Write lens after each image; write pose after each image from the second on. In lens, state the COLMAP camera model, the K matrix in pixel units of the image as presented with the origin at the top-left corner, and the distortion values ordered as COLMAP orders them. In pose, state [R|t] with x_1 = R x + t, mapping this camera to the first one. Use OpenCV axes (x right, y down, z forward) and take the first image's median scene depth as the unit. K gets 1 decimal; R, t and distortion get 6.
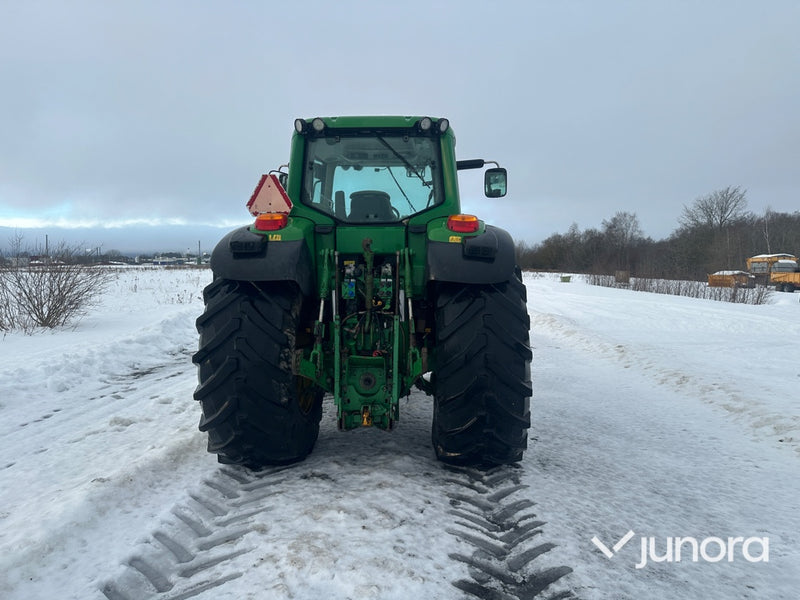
lens RADIAL K [[560.1, 0, 402.8], [0, 560.1, 300.3], [0, 0, 1]] dist [0.026169, -0.029891]
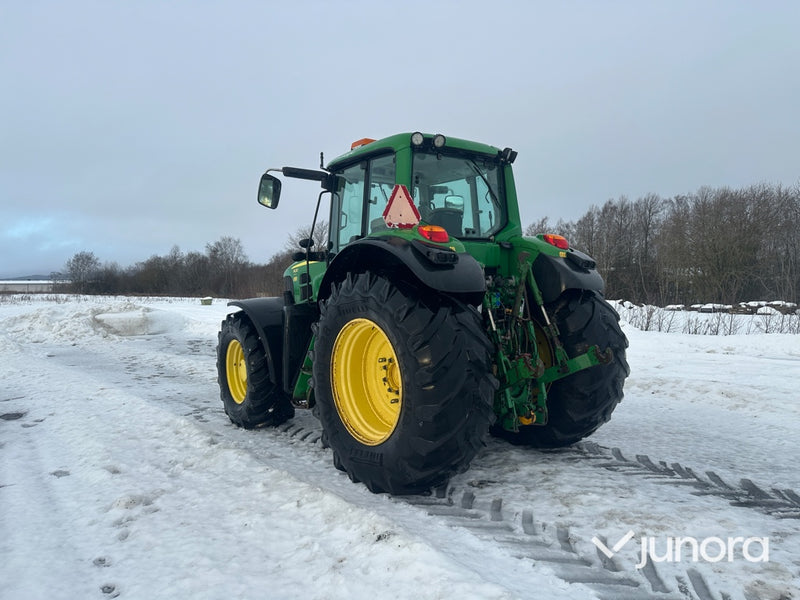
lens RADIAL K [[560.1, 0, 405.8], [0, 560.1, 293.2], [0, 0, 1]] dist [0.026169, -0.029891]
pose [[0.765665, -0.021104, 0.642893, -0.889548], [0.056078, 0.997846, -0.034031, -0.004456], [-0.640790, 0.062108, 0.765200, 0.280475]]
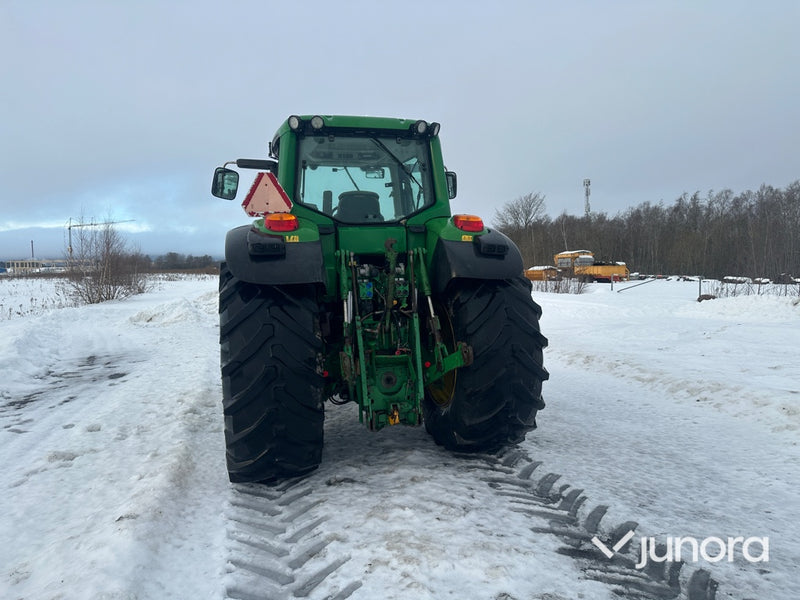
lens RADIAL K [[560.1, 0, 405.3], [0, 560.1, 299.4], [0, 0, 1]] dist [0.026169, -0.029891]
pose [[0.951966, -0.043493, 0.303100, -0.323780], [0.044972, 0.998986, 0.002102, -0.001182], [-0.302884, 0.011630, 0.952956, 0.027856]]
